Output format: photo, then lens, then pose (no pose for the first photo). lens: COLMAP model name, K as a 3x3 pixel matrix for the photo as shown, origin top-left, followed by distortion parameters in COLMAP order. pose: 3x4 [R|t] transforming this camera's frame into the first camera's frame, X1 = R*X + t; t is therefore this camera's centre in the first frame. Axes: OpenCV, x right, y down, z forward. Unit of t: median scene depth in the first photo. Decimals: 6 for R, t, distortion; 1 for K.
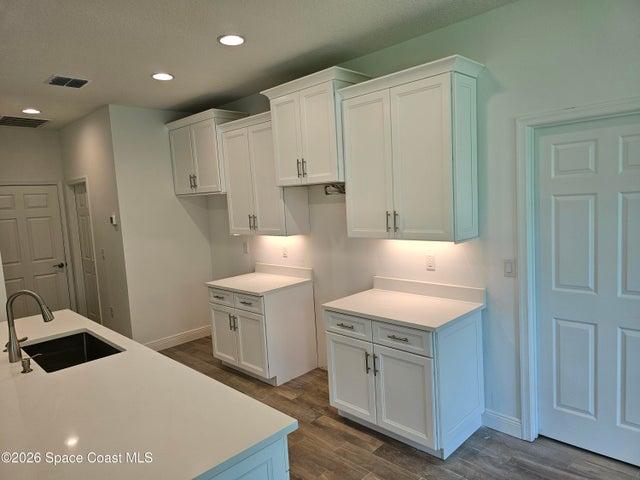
lens RADIAL K [[426.4, 0, 321.9], [0, 426.4, 239.1], [0, 0, 1]] dist [0.059940, -0.060193]
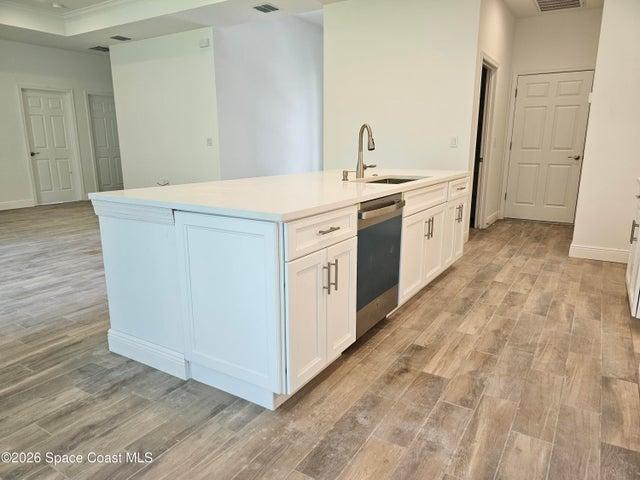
lens RADIAL K [[432.8, 0, 320.0], [0, 432.8, 240.0], [0, 0, 1]] dist [0.047440, -0.047239]
pose [[0.213660, 0.267723, -0.939507, 0.426361], [-0.107401, 0.962323, 0.249800, 0.094430], [0.970986, 0.047532, 0.234363, 0.376085]]
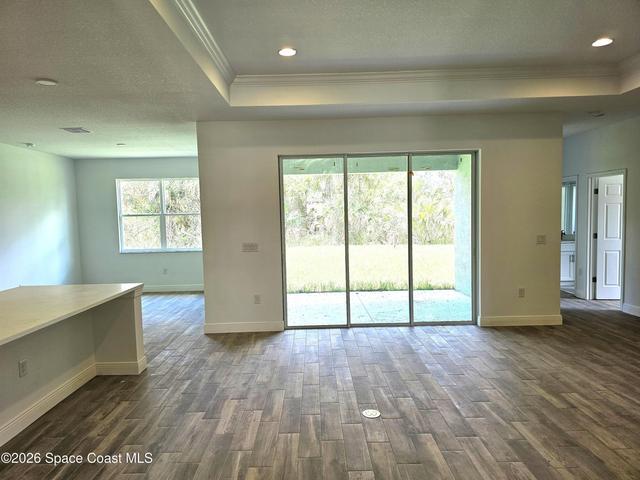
lens RADIAL K [[427.9, 0, 316.3], [0, 427.9, 240.0], [0, 0, 1]] dist [0.058413, -0.058107]
pose [[-0.702543, 0.030133, 0.711003, -1.556705], [0.133590, 0.986926, 0.090173, 0.052702], [-0.698990, 0.158333, -0.697383, 0.709856]]
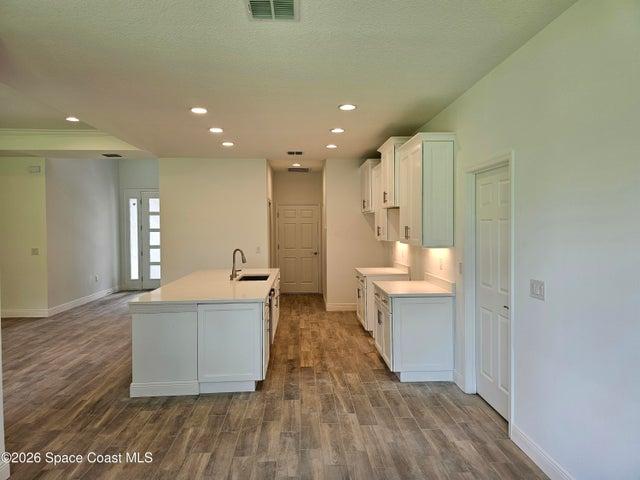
lens RADIAL K [[428.9, 0, 319.3], [0, 428.9, 228.8], [0, 0, 1]] dist [0.059902, -0.058333]
pose [[0.735002, 0.055374, -0.675800, 0.860736], [-0.098353, 0.994826, -0.025455, 0.014464], [0.670894, 0.085177, 0.736645, -0.331302]]
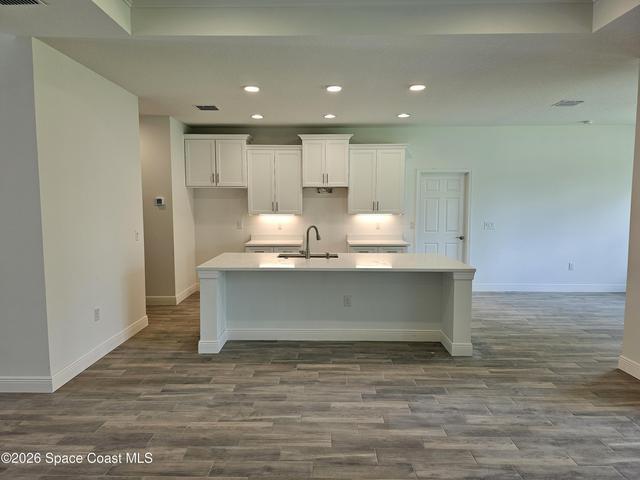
lens RADIAL K [[427.9, 0, 316.3], [0, 427.9, 240.0], [0, 0, 1]] dist [0.058413, -0.058107]
pose [[0.717133, -0.004817, 0.696919, -1.454711], [0.028127, 0.999361, -0.022035, 0.159467], [-0.696368, 0.035405, 0.716811, -0.373389]]
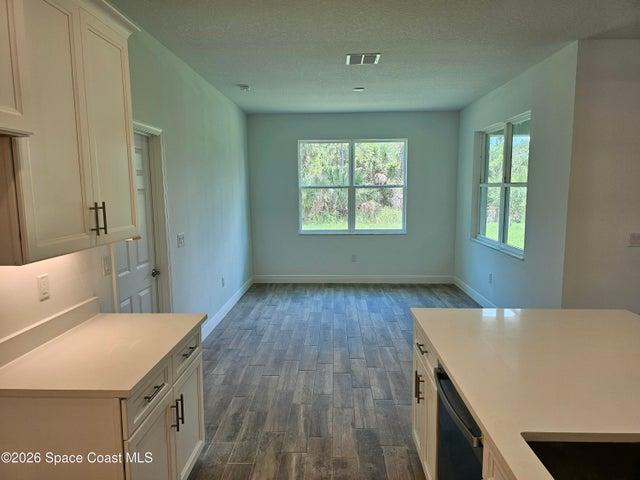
lens RADIAL K [[427.9, 0, 316.3], [0, 427.9, 240.0], [0, 0, 1]] dist [0.058413, -0.058107]
pose [[-0.671042, -0.027290, 0.740917, -0.462848], [0.119415, 0.982297, 0.144333, -0.055916], [-0.731739, 0.185330, -0.655904, 1.030390]]
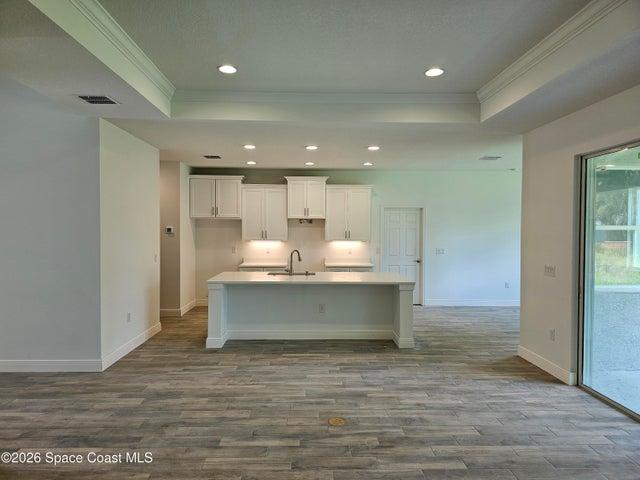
lens RADIAL K [[426.4, 0, 321.9], [0, 426.4, 239.1], [0, 0, 1]] dist [0.059940, -0.060193]
pose [[0.681279, 0.043628, 0.730722, -1.732905], [0.026905, 0.996056, -0.084555, 0.191049], [-0.731529, 0.077266, 0.677418, -0.673604]]
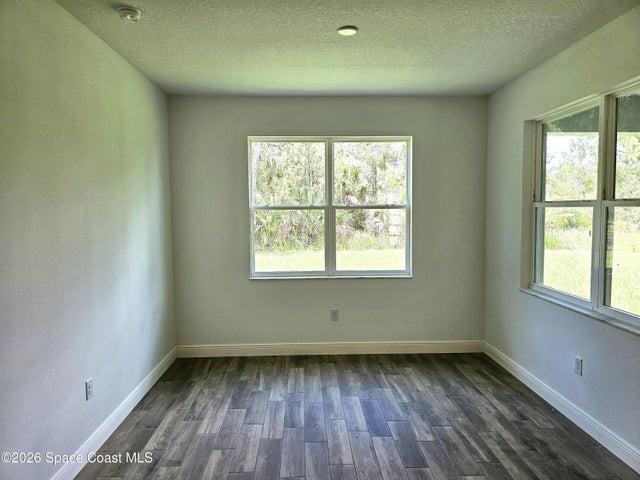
lens RADIAL K [[441.2, 0, 320.0], [0, 441.2, 240.0], [0, 0, 1]] dist [0.063156, -0.063234]
pose [[-0.729102, 0.015368, 0.684232, 0.022048], [0.115312, 0.988214, 0.100679, -0.031260], [-0.674621, 0.152306, -0.722281, 0.557866]]
